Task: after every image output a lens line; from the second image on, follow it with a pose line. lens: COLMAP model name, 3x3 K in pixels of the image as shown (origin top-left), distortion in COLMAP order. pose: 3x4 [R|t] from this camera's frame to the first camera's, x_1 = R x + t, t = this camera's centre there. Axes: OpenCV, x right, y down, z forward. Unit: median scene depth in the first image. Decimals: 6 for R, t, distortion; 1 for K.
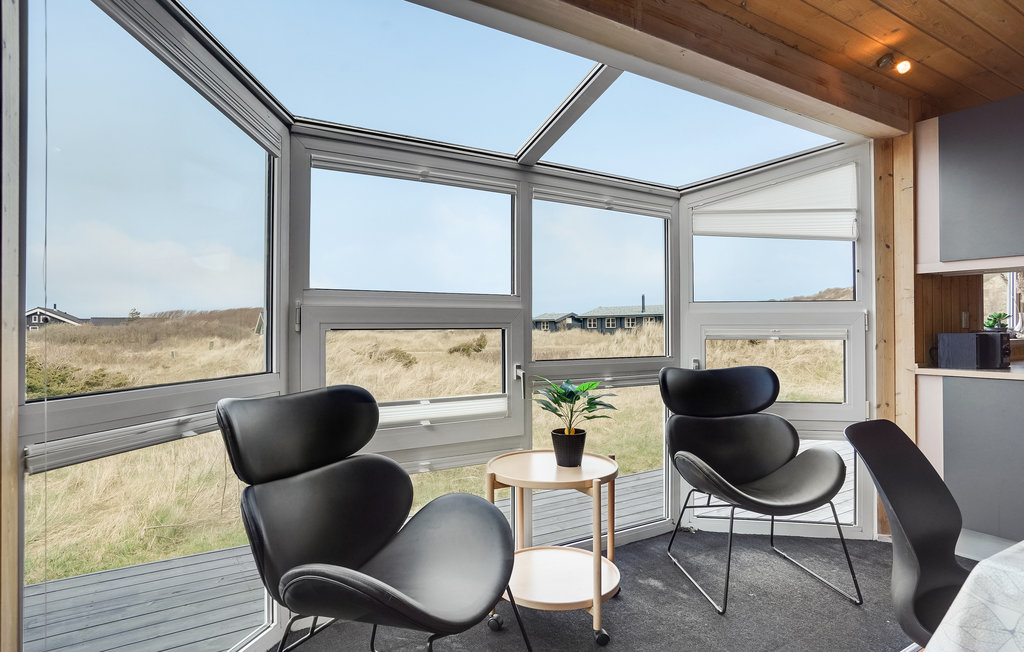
lens RADIAL K [[572.8, 0, 507.5], [0, 572.8, 320.3], [0, 0, 1]] dist [-0.031975, 0.021541]
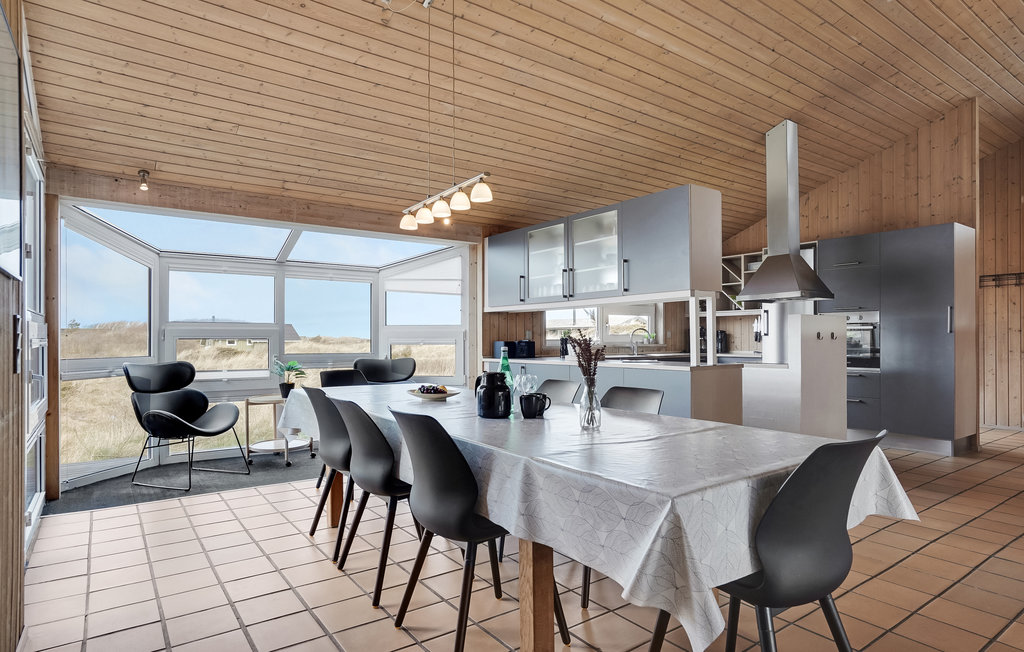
lens RADIAL K [[572.8, 0, 507.1], [0, 572.8, 337.0], [0, 0, 1]] dist [-0.031975, 0.021541]
pose [[0.997446, 0.001179, 0.071408, 0.738306], [-0.001828, 0.999958, 0.009036, -0.012395], [-0.071395, -0.009144, 0.997406, -1.209132]]
